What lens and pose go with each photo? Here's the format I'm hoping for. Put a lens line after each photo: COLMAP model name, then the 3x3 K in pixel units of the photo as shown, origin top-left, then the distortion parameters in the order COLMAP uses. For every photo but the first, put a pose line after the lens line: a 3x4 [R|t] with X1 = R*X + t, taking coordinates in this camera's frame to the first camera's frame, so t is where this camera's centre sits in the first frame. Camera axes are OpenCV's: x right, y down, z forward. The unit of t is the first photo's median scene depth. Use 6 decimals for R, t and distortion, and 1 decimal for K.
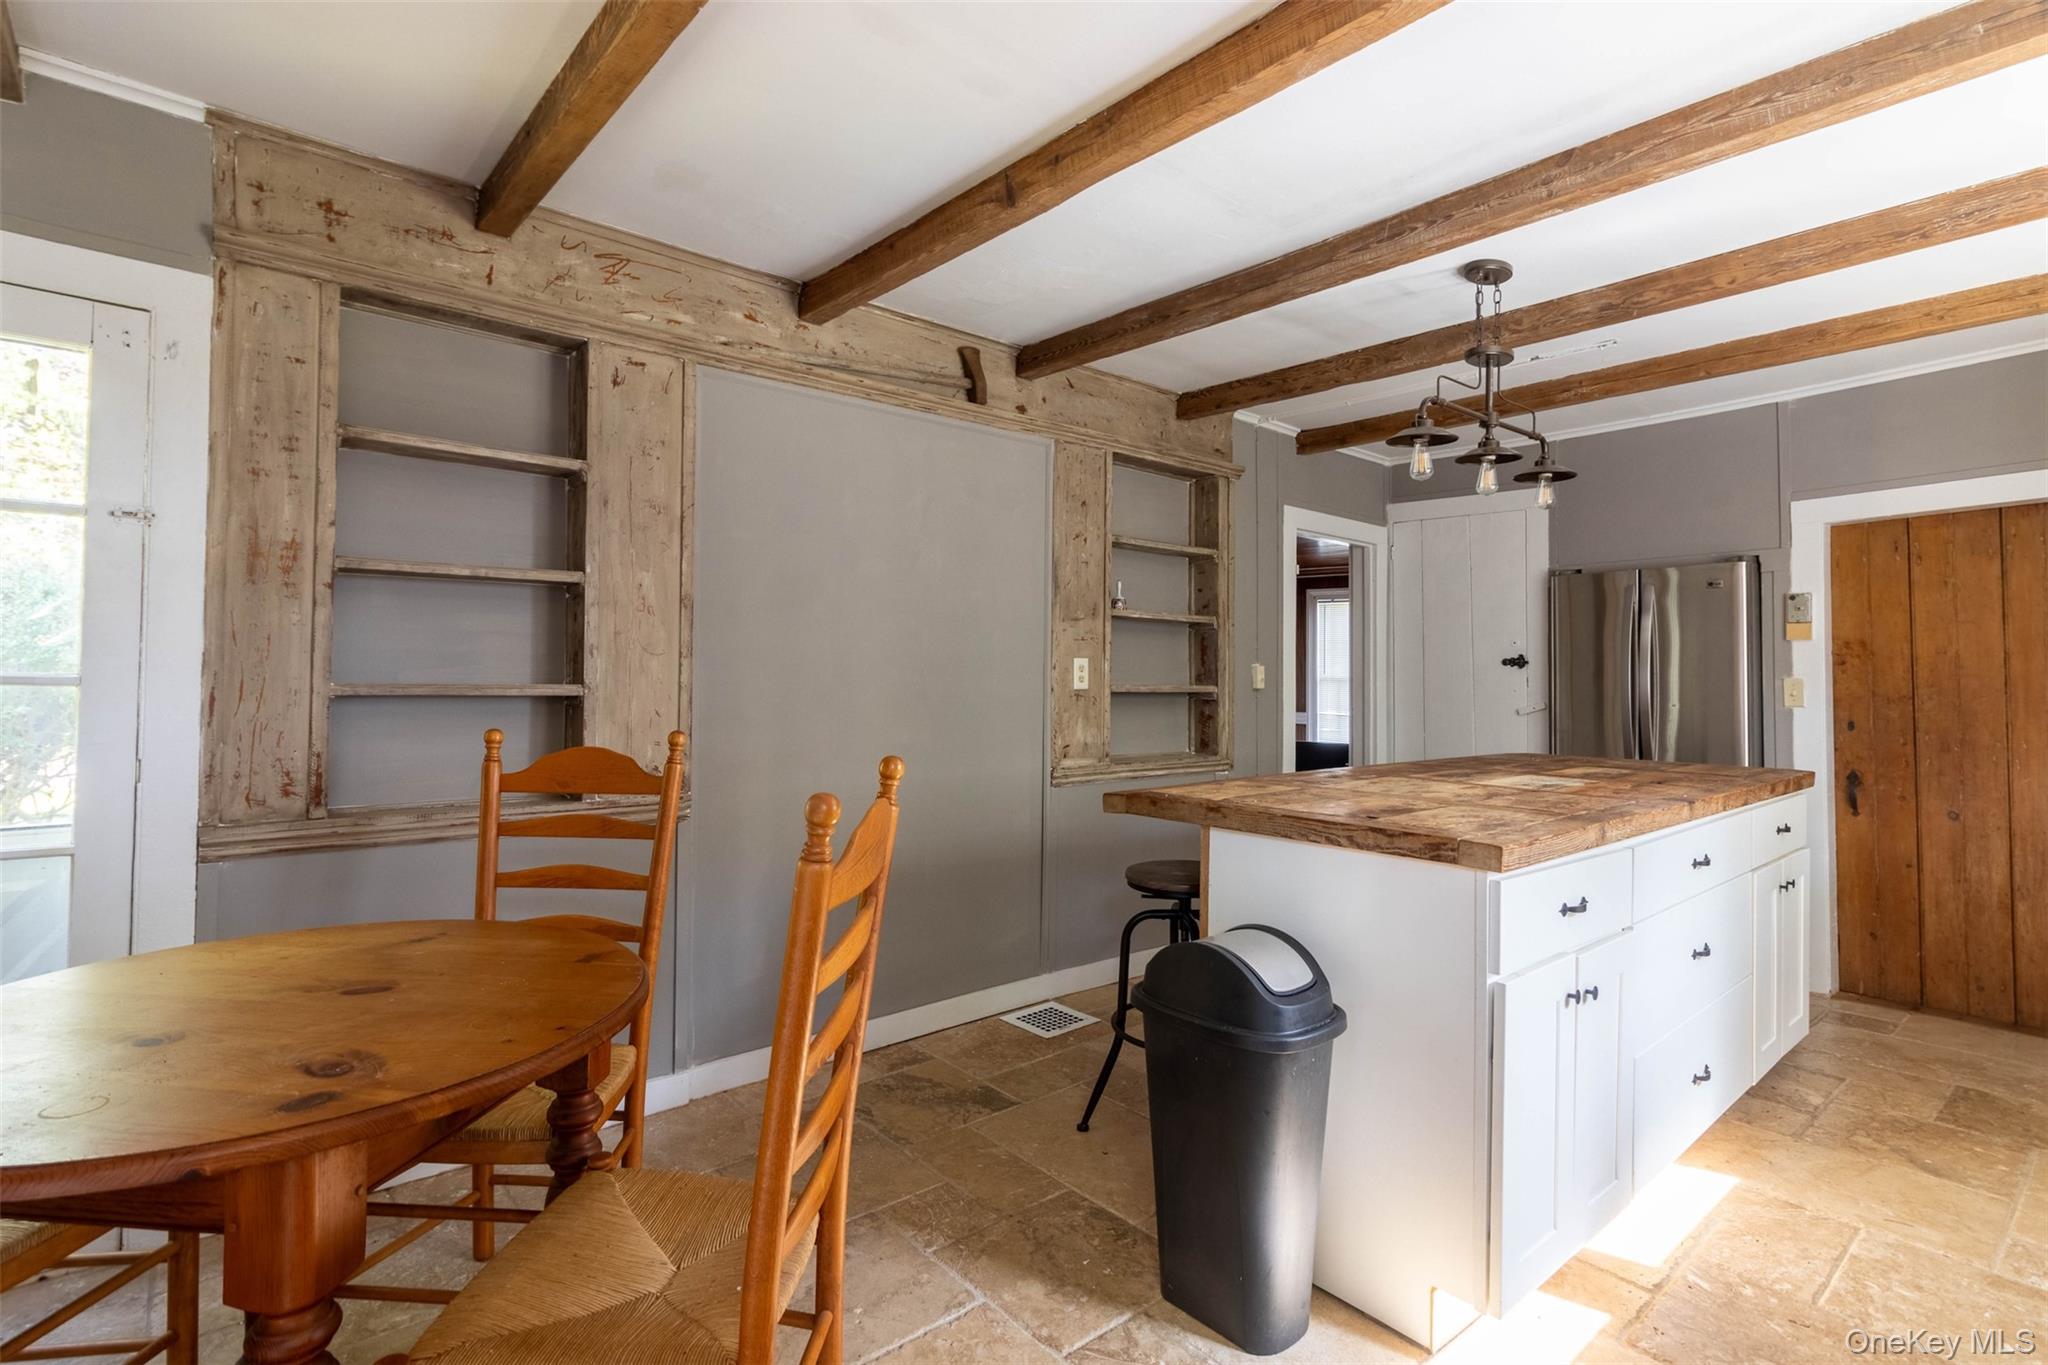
lens RADIAL K [[977.4, 0, 1023.3], [0, 977.4, 673.5], [0, 0, 1]] dist [-0.003766, -0.000879]
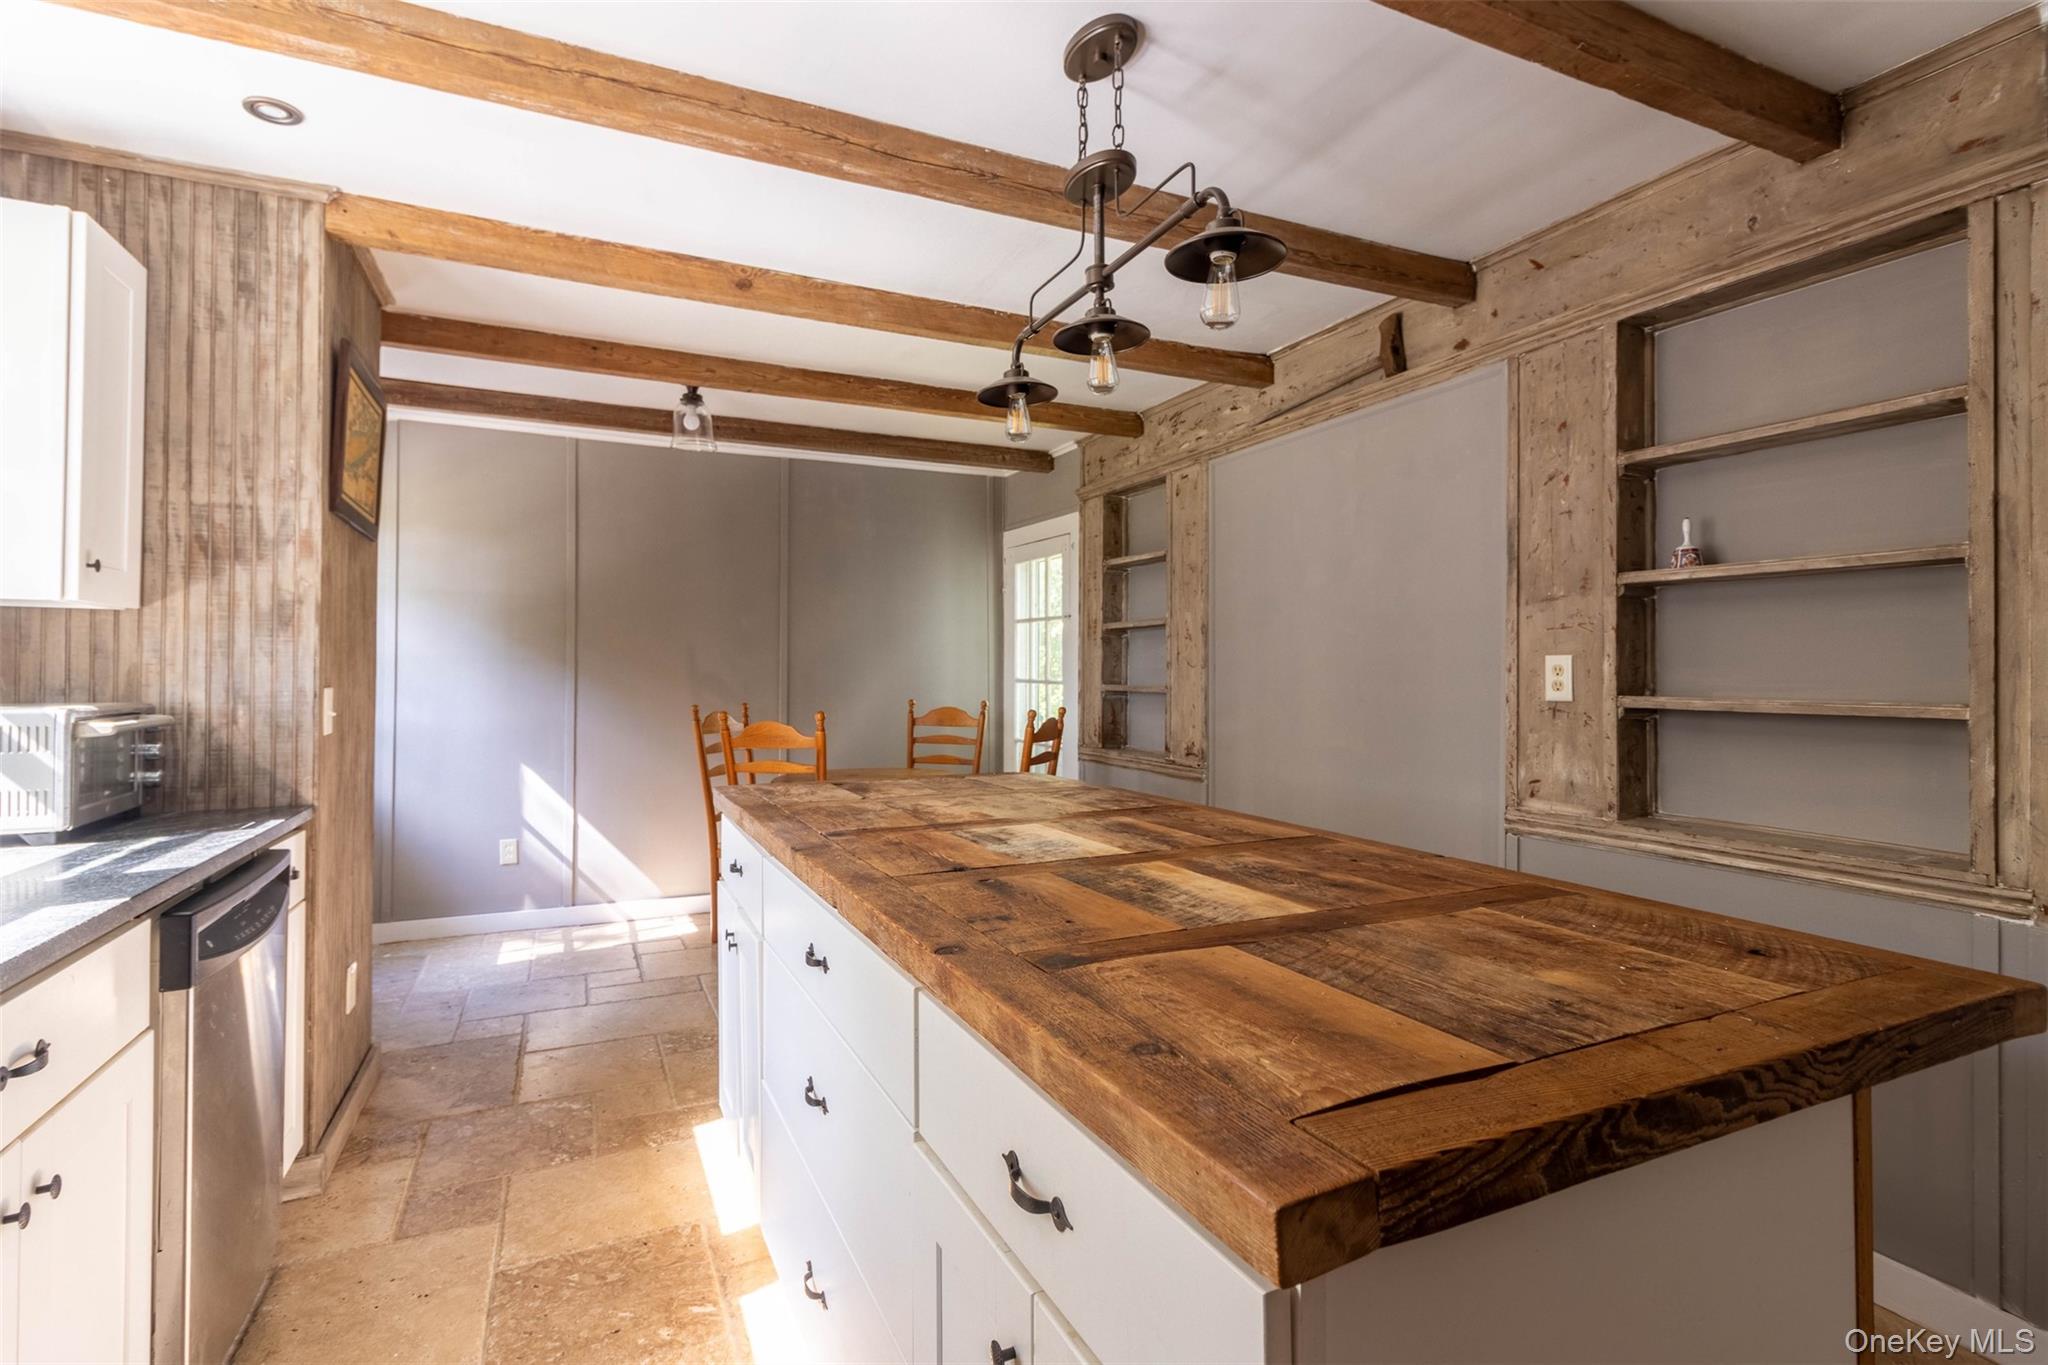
lens RADIAL K [[977.4, 0, 1022.3], [0, 977.4, 672.5], [0, 0, 1]] dist [-0.003766, -0.000879]
pose [[-0.262875, -0.009161, -0.964786, 0.909010], [0.000414, 0.999954, -0.009608, 0.003037], [0.964830, -0.002925, -0.262859, 0.917258]]
